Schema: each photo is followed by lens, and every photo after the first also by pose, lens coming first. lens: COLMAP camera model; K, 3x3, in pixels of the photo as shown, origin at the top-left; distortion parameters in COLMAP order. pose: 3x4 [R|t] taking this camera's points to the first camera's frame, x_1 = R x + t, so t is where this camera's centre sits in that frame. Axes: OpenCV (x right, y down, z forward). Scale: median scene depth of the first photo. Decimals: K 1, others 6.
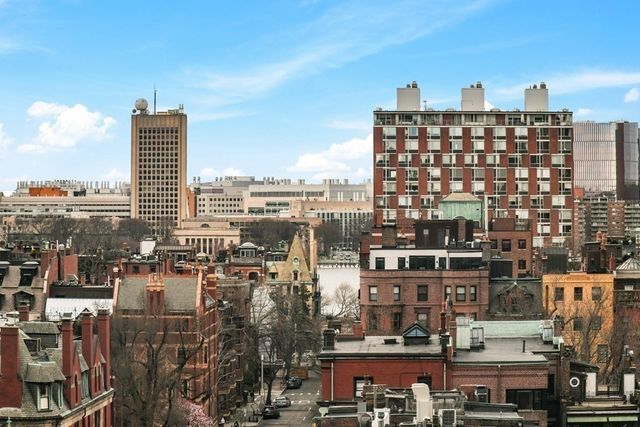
lens RADIAL K [[263.7, 0, 320.4], [0, 263.7, 212.3], [0, 0, 1]] dist [0.002525, 0.000093]
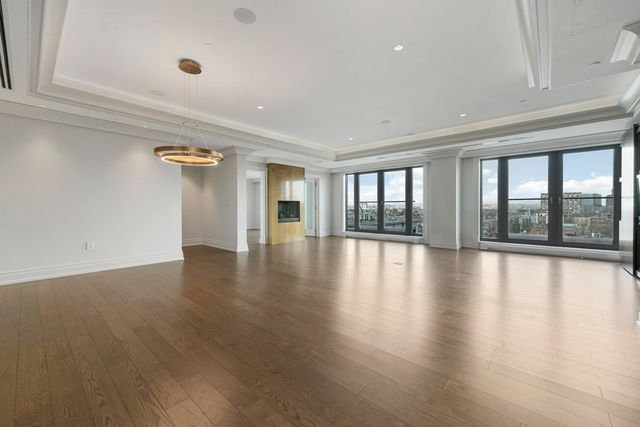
lens RADIAL K [[263.7, 0, 319.6], [0, 263.7, 211.6], [0, 0, 1]] dist [0.002525, 0.000093]
pose [[0.733188, -0.000003, -0.680026, 0.665540], [0.003986, 0.999983, 0.004293, 0.044718], [0.680014, -0.005858, 0.733175, -8.081162]]
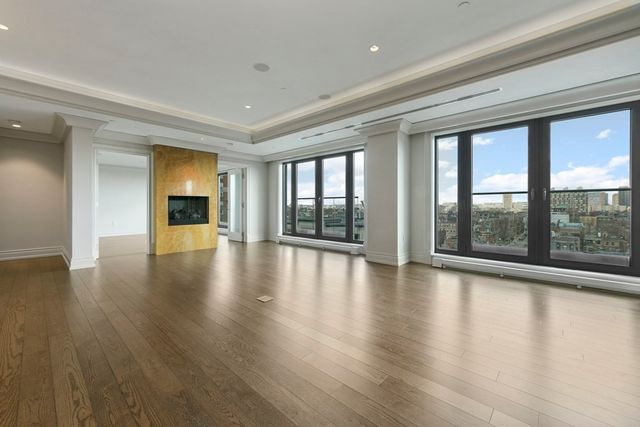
lens RADIAL K [[263.7, 0, 320.1], [0, 263.7, 209.4], [0, 0, 1]] dist [0.002525, 0.000093]
pose [[0.725977, 0.000915, -0.687718, 0.674794], [0.001125, 0.999996, 0.002518, 0.044417], [0.687718, -0.002602, 0.725973, -7.931599]]
